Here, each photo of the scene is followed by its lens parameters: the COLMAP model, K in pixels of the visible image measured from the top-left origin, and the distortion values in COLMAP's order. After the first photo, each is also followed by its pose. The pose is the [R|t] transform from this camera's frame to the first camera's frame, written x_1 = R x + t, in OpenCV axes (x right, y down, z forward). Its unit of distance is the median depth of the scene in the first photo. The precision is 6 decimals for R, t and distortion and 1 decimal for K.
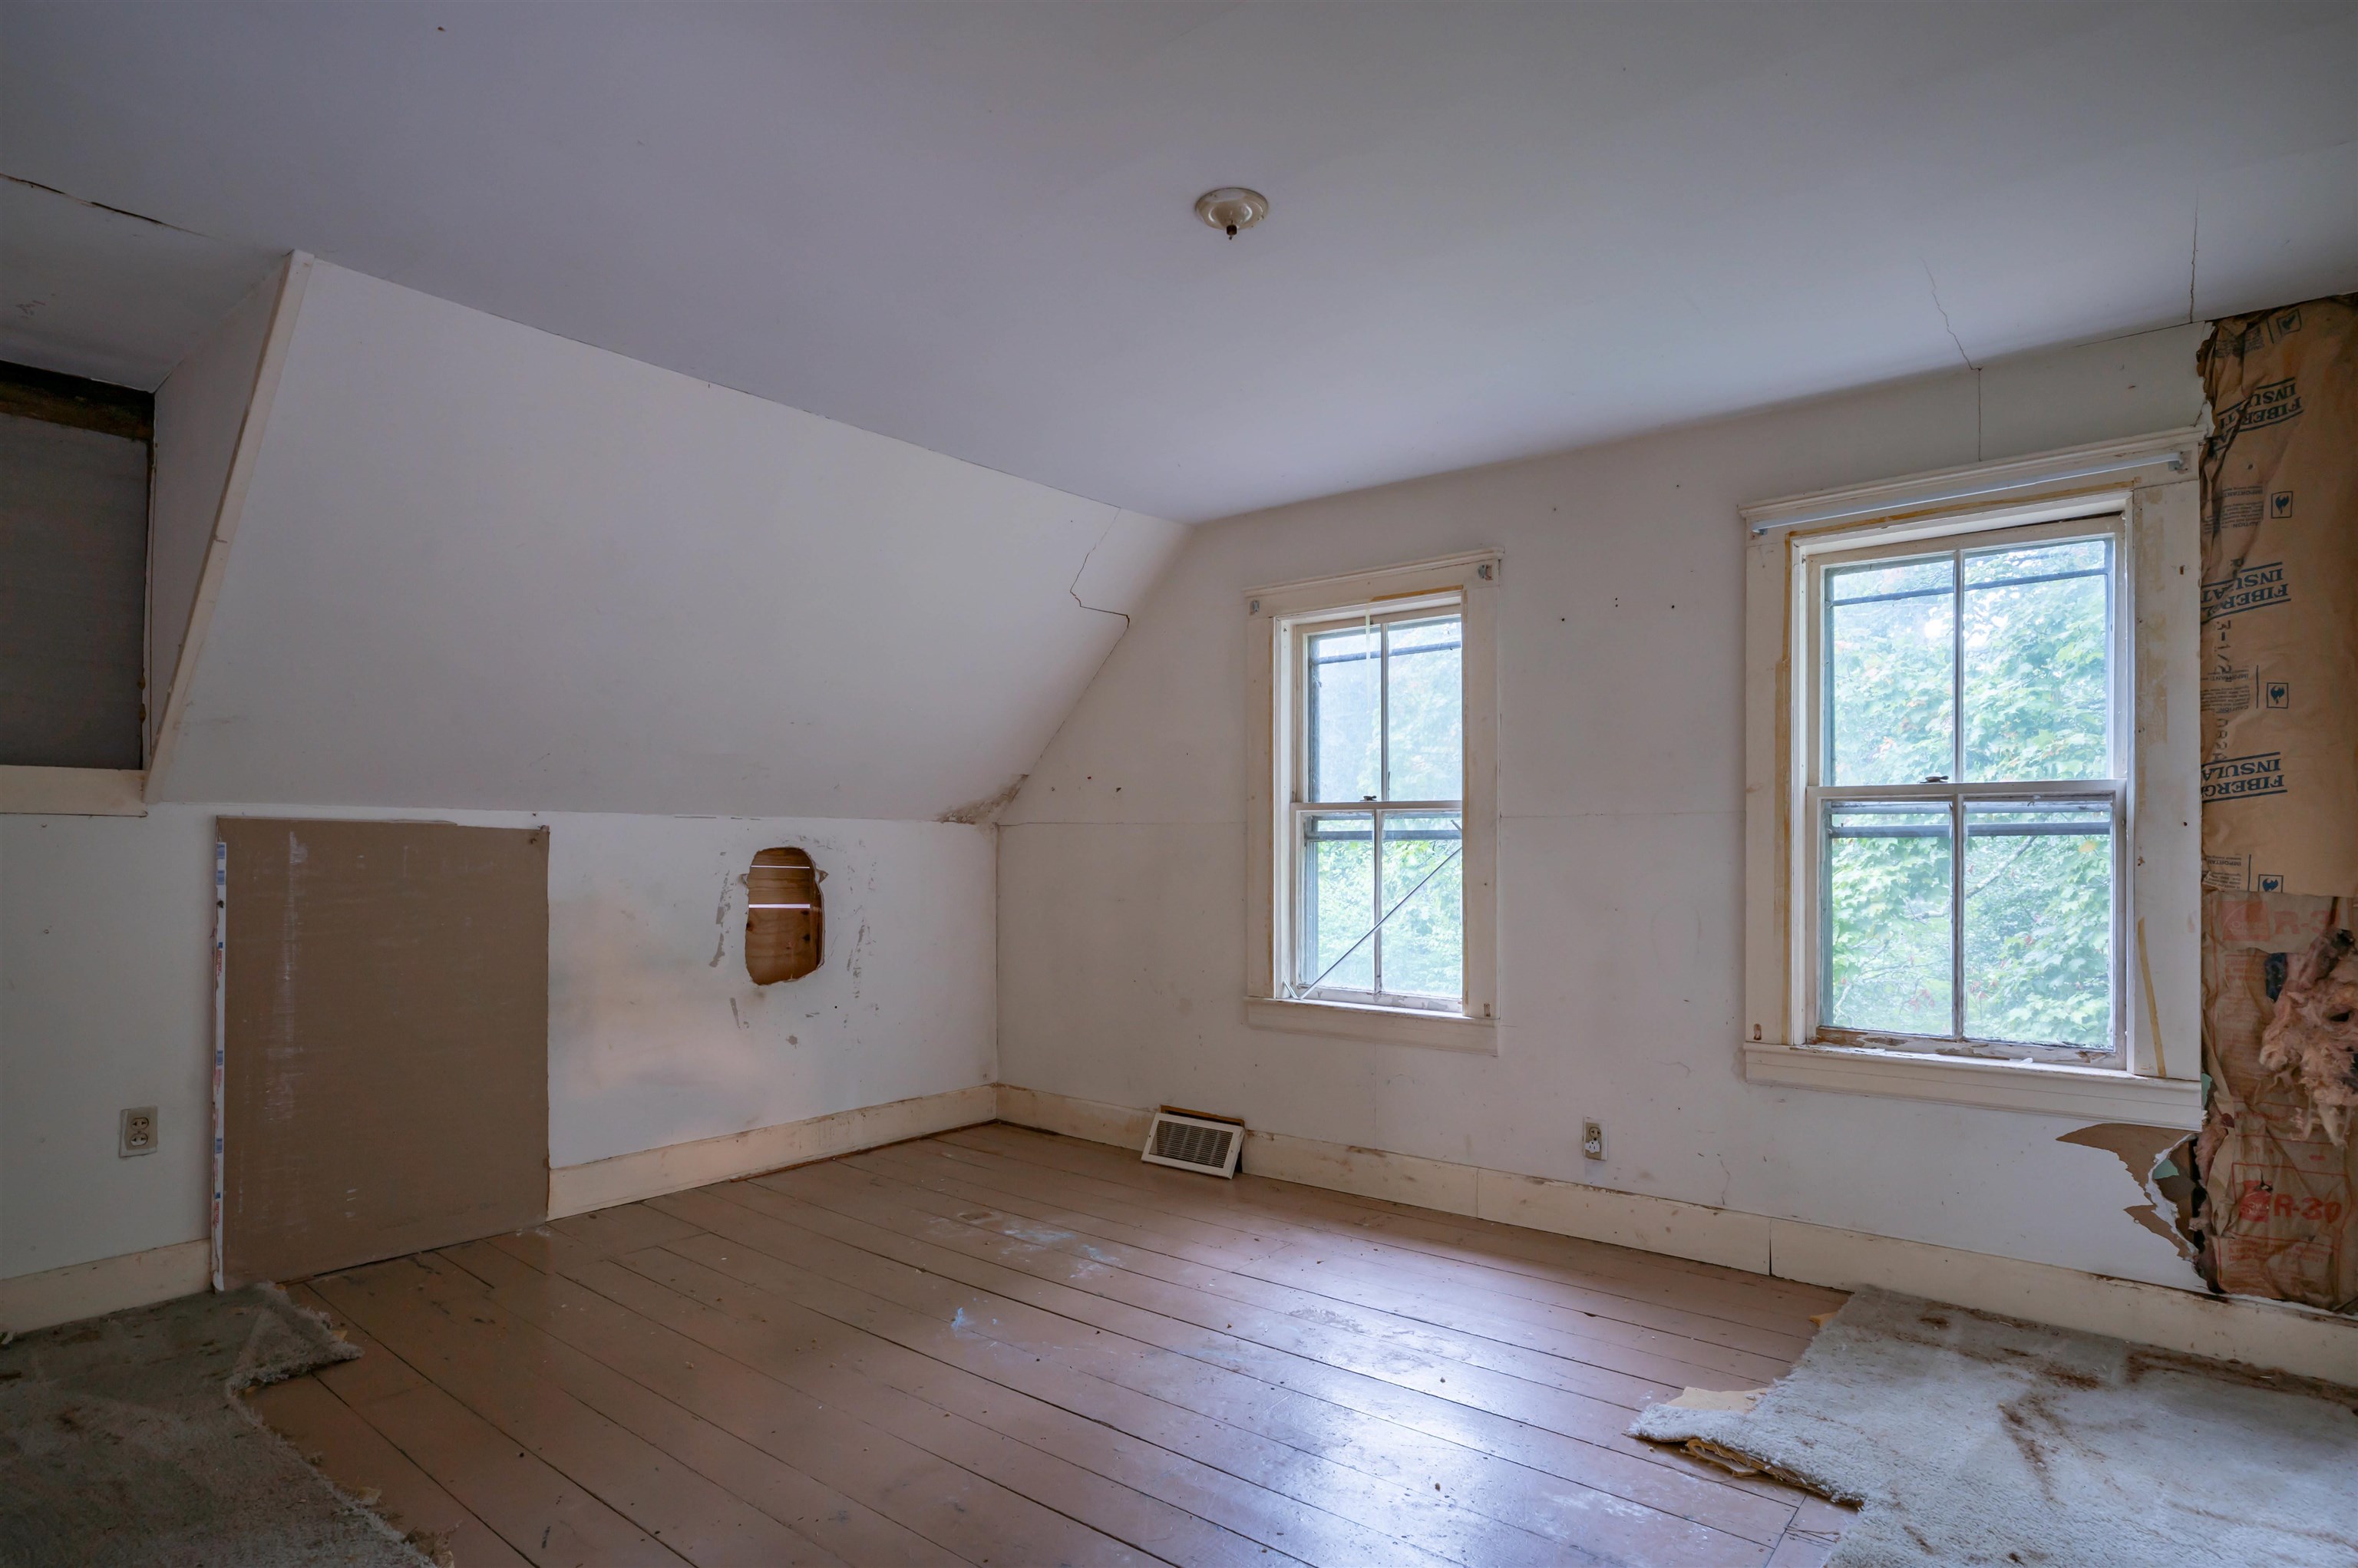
lens RADIAL K [[1231.5, 0, 1178.6], [0, 1231.5, 853.8], [0, 0, 1]] dist [0.001213, 0.001652]
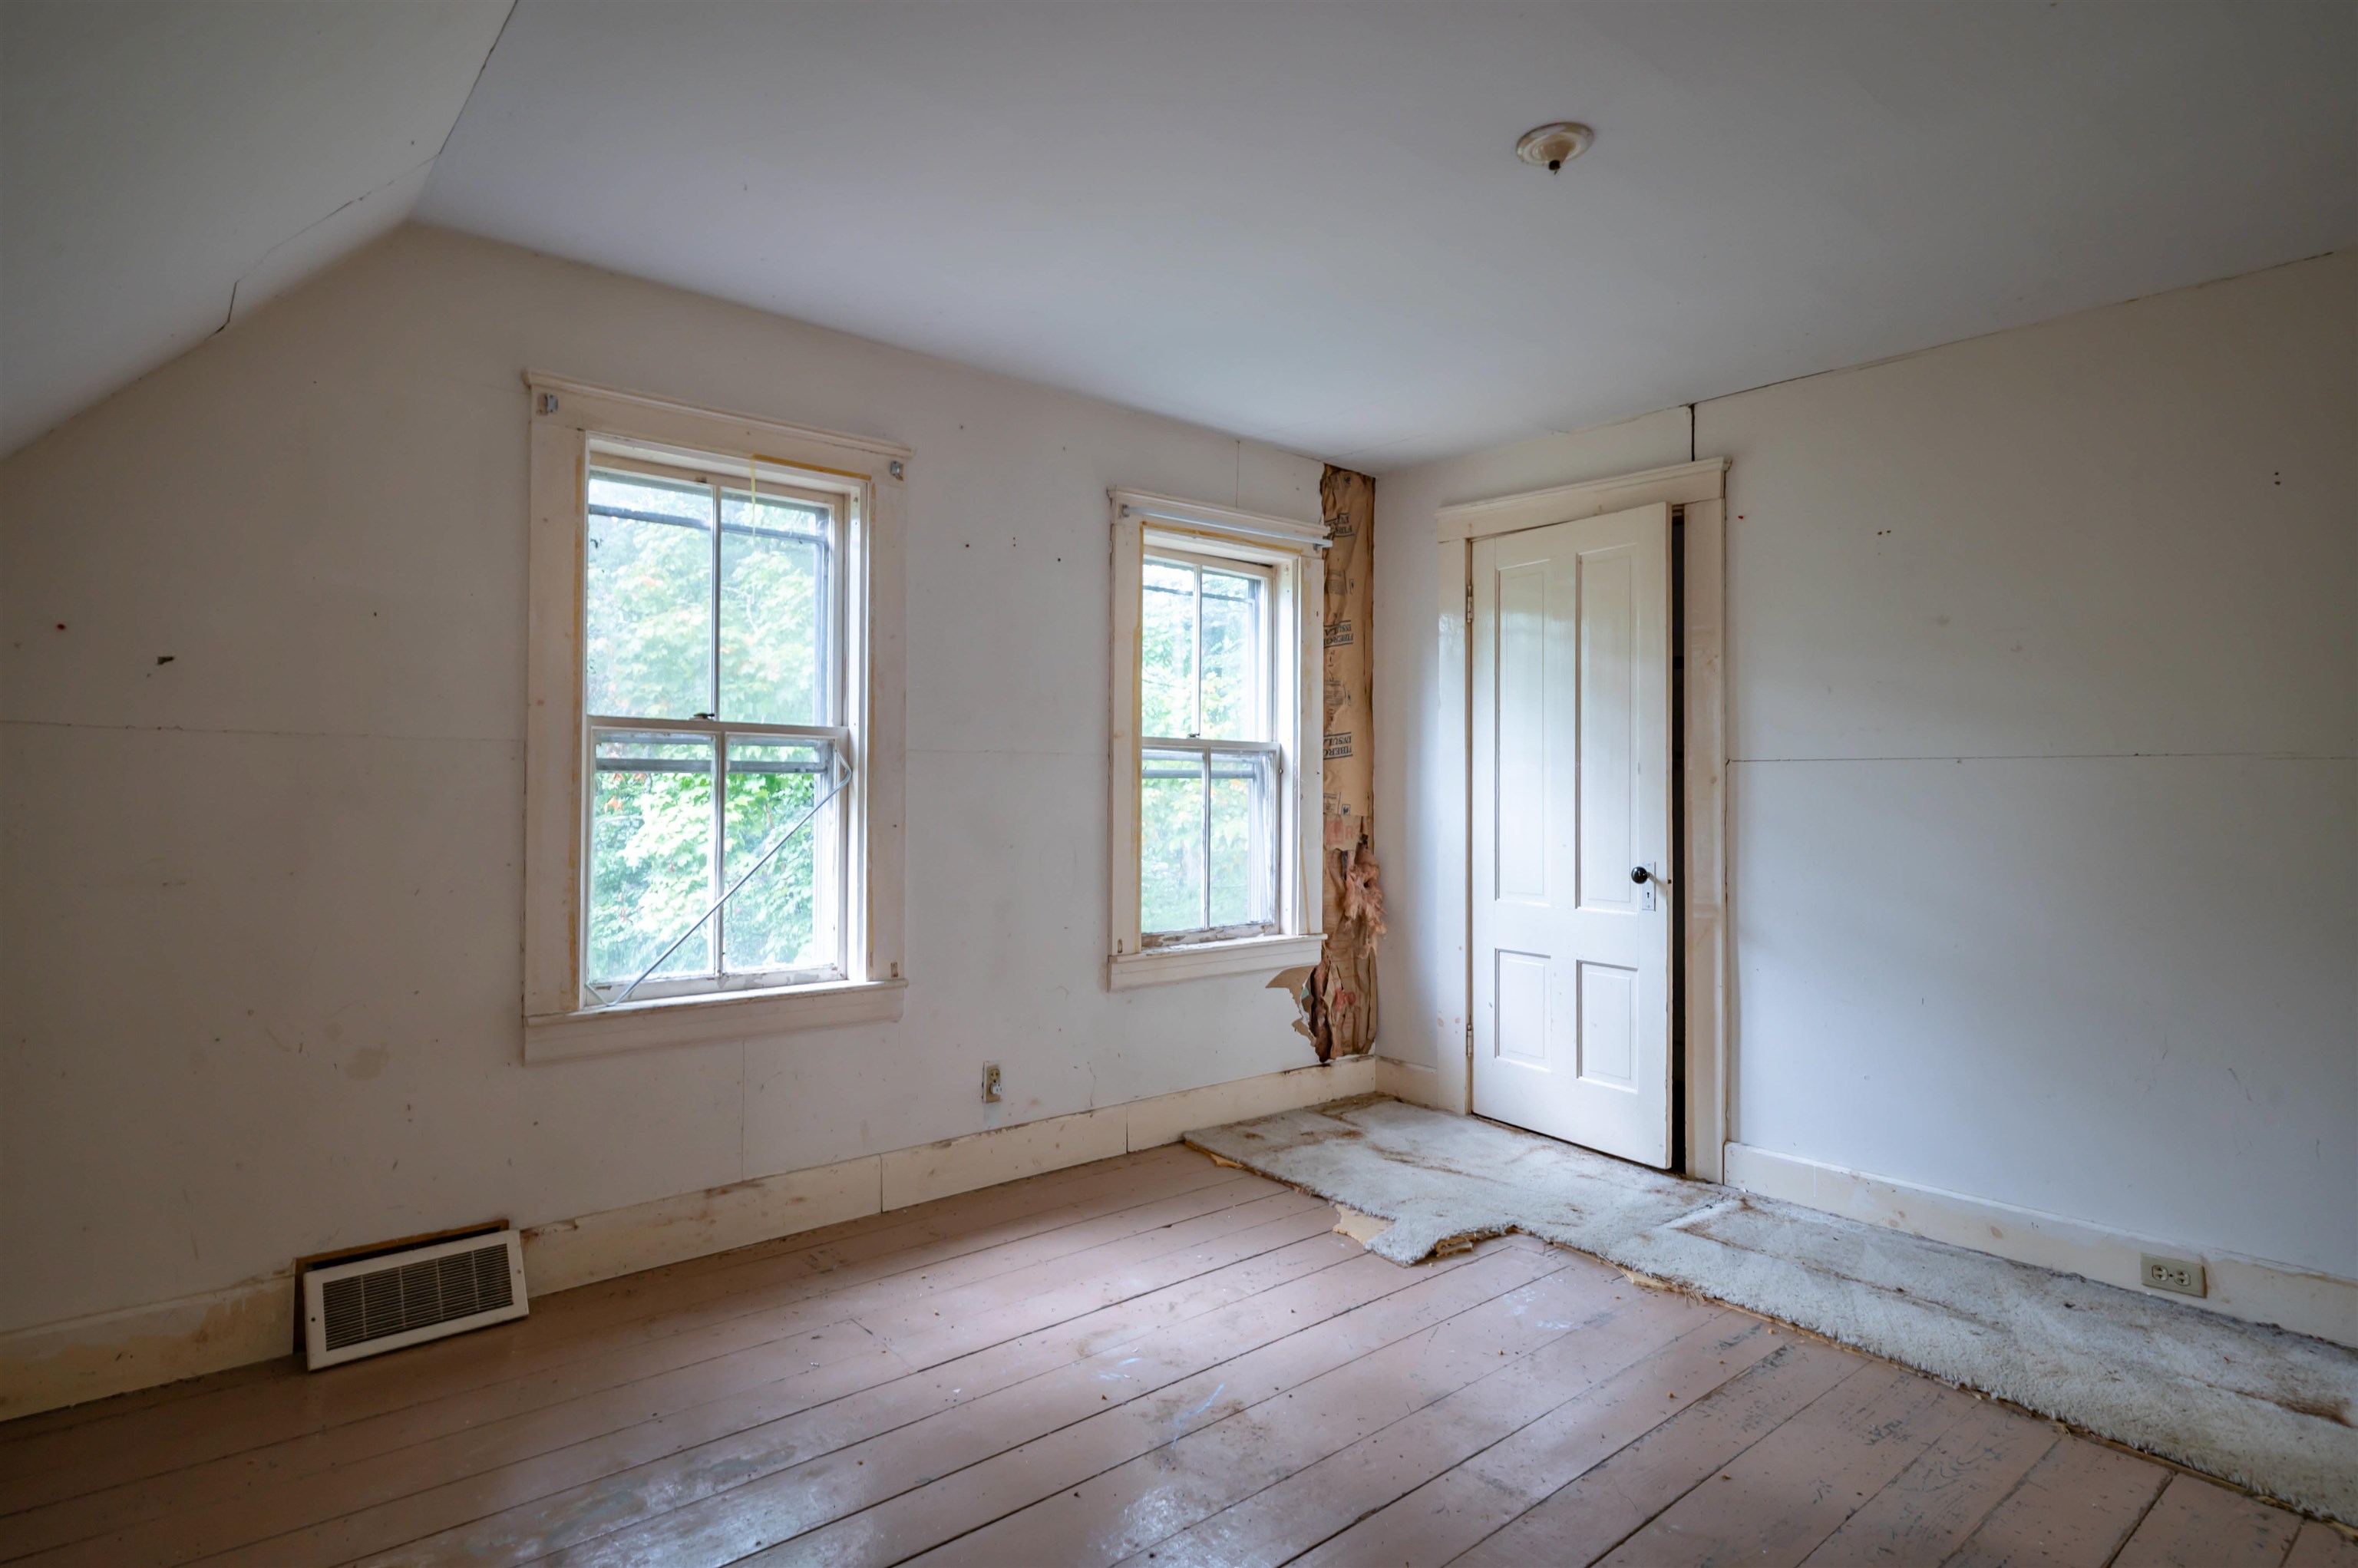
lens RADIAL K [[1240.9, 0, 1158.9], [0, 1240.9, 781.4], [0, 0, 1]] dist [-0.005534, 0.000632]
pose [[0.193199, 0.002768, 0.981156, -0.714929], [-0.006258, 0.999979, -0.001588, -0.008807], [-0.981140, -0.005833, 0.193212, 0.797524]]
